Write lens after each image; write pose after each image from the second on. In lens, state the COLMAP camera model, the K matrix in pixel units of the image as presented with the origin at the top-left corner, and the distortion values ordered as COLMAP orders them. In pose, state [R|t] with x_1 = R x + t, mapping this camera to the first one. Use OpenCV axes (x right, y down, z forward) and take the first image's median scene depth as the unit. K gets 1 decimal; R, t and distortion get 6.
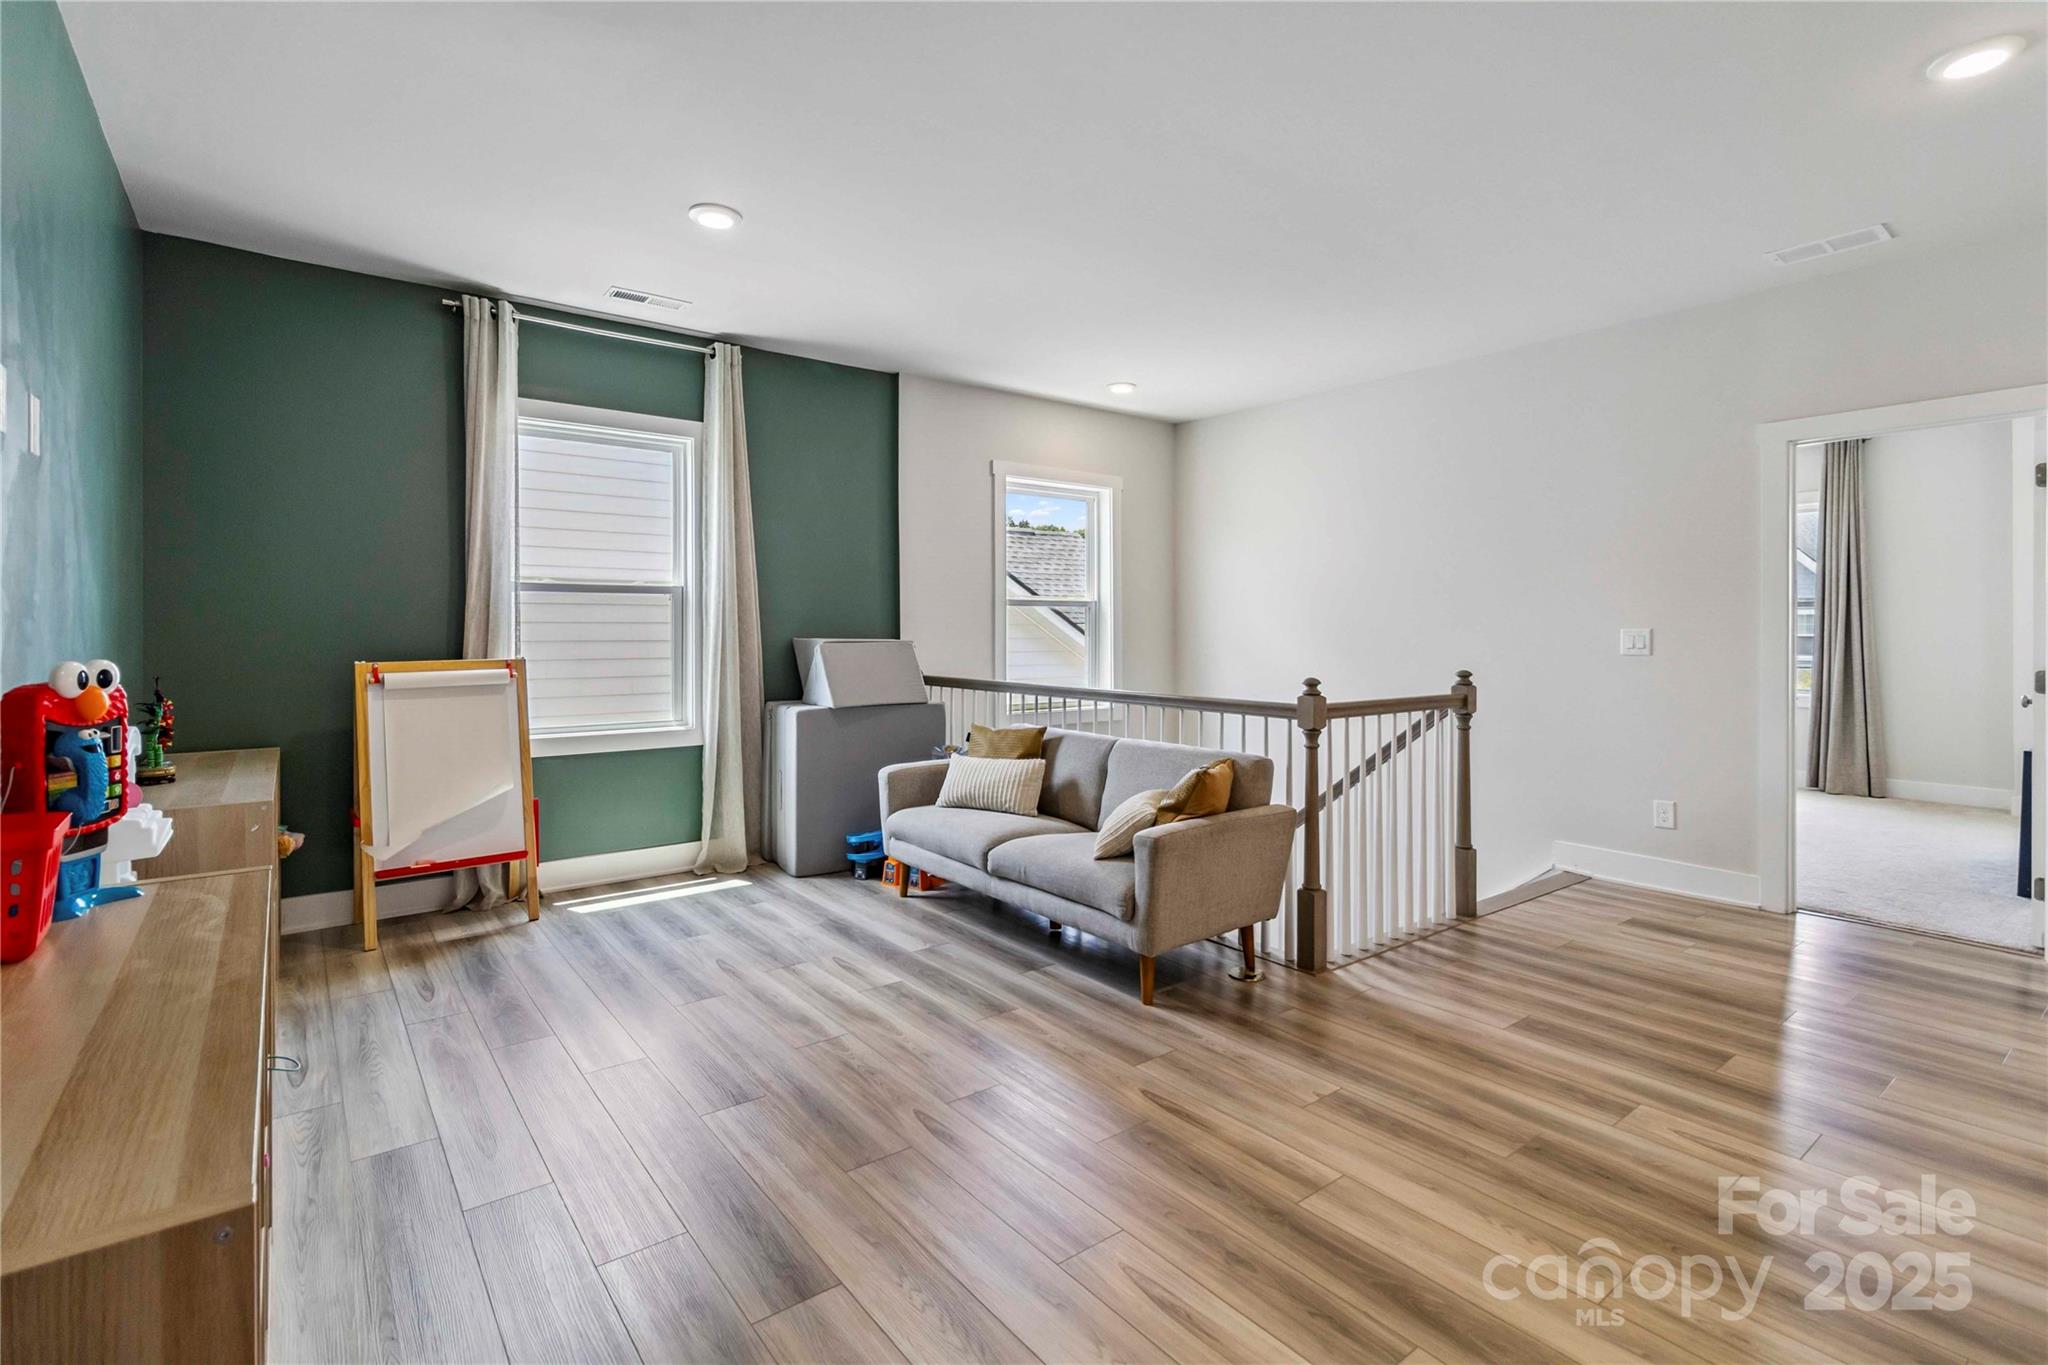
lens RADIAL K [[957.1, 0, 1019.3], [0, 957.1, 635.0], [0, 0, 1]] dist [0.002126, -0.000625]
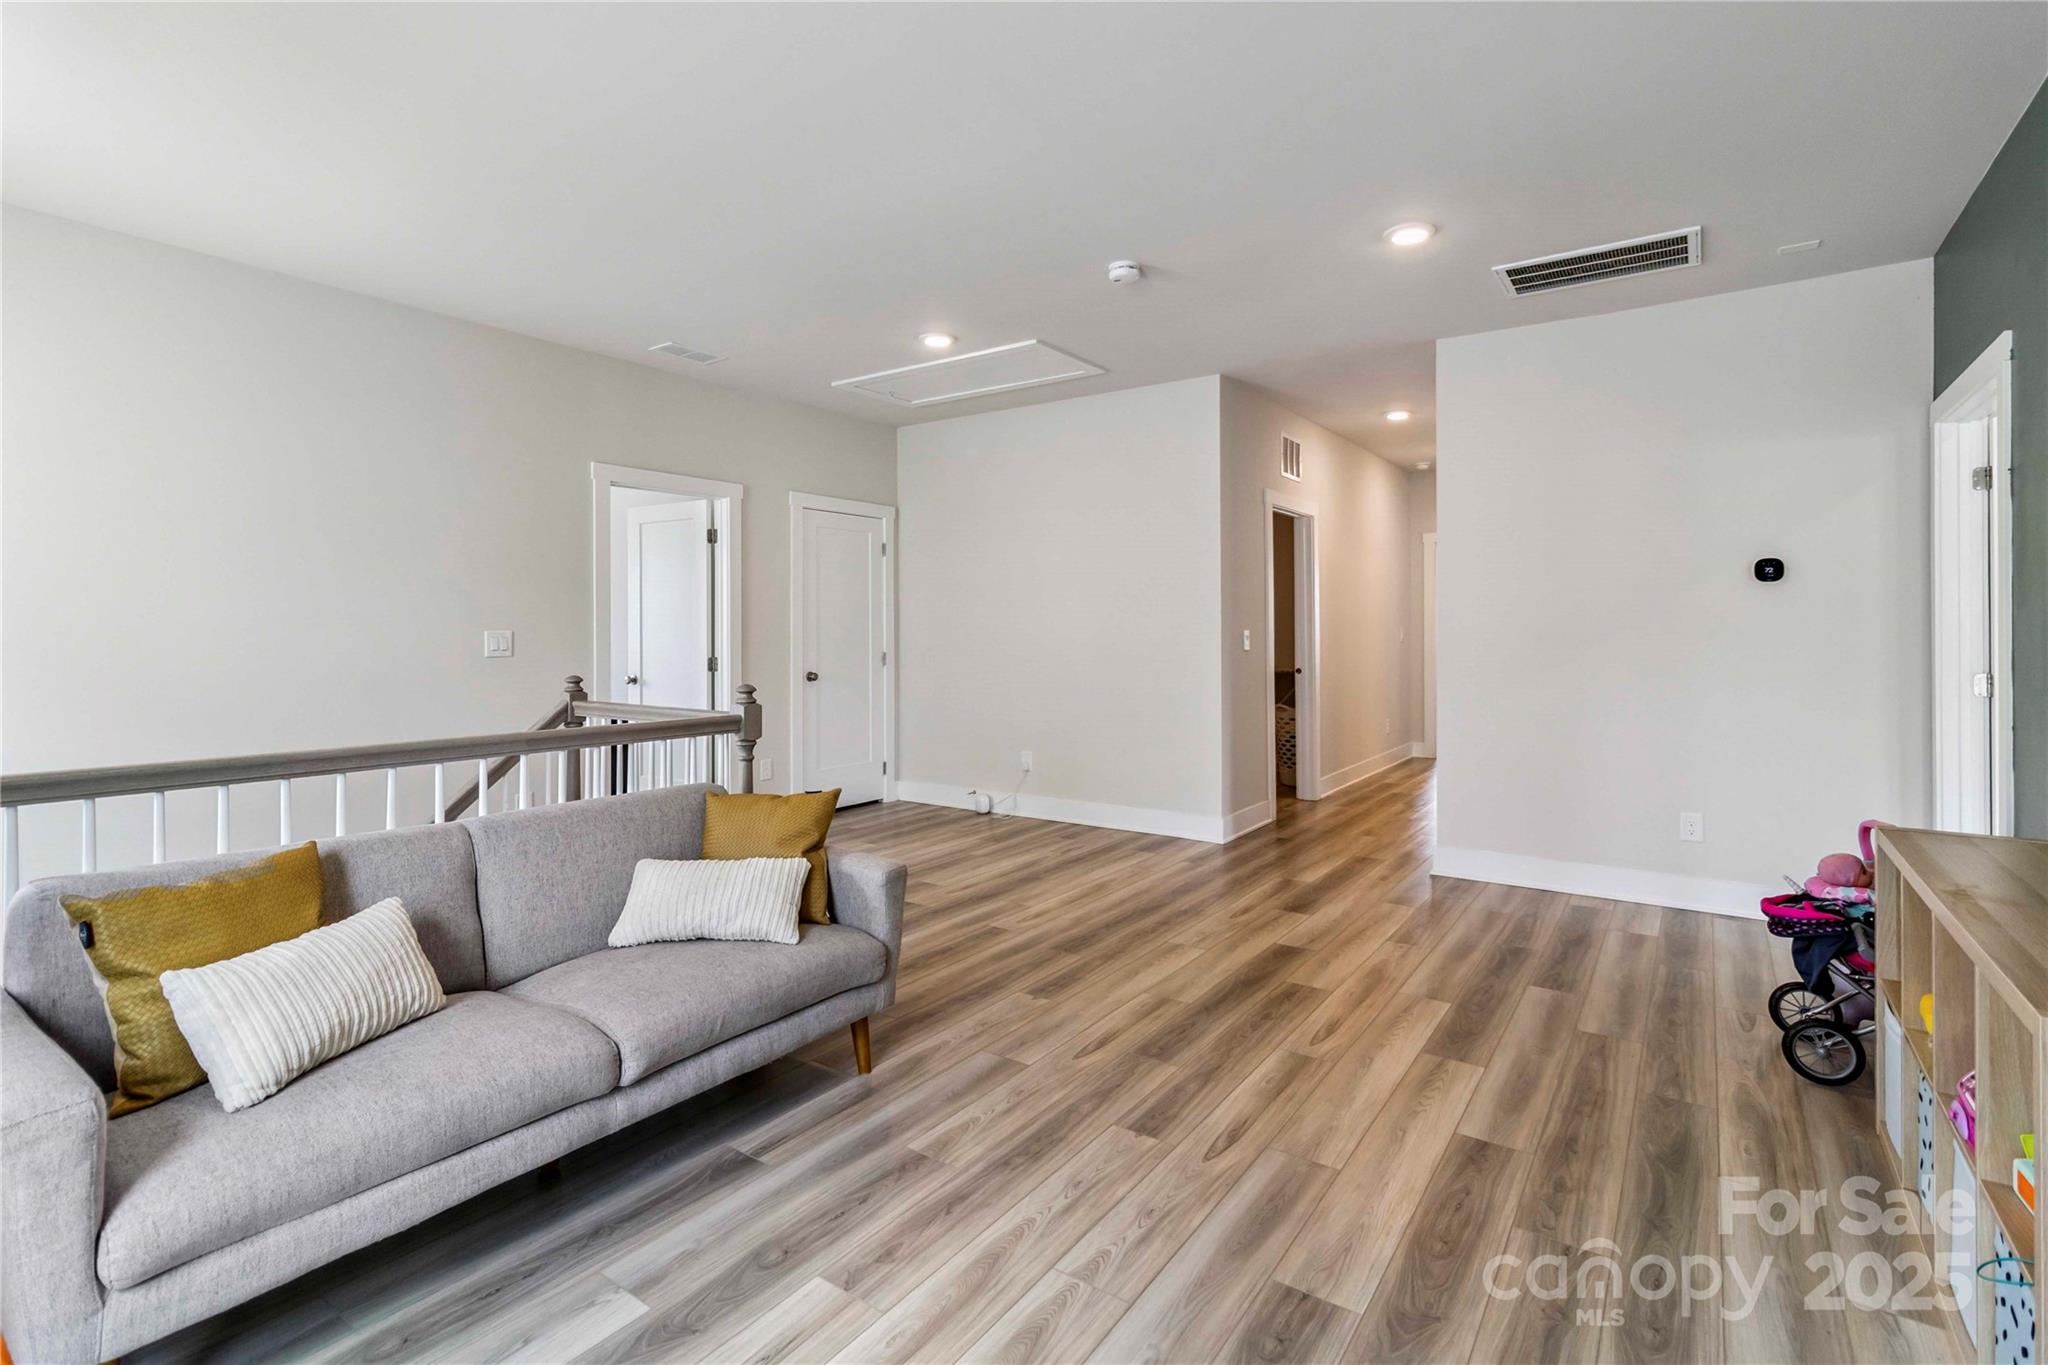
lens RADIAL K [[957.1, 0, 1031.2], [0, 957.1, 636.4], [0, 0, 1]] dist [0.002126, -0.000625]
pose [[-0.301827, -0.004676, 0.953351, -0.806897], [0.003645, 0.999975, 0.006058, -0.007875], [-0.953356, 0.005303, -0.301802, 1.246743]]
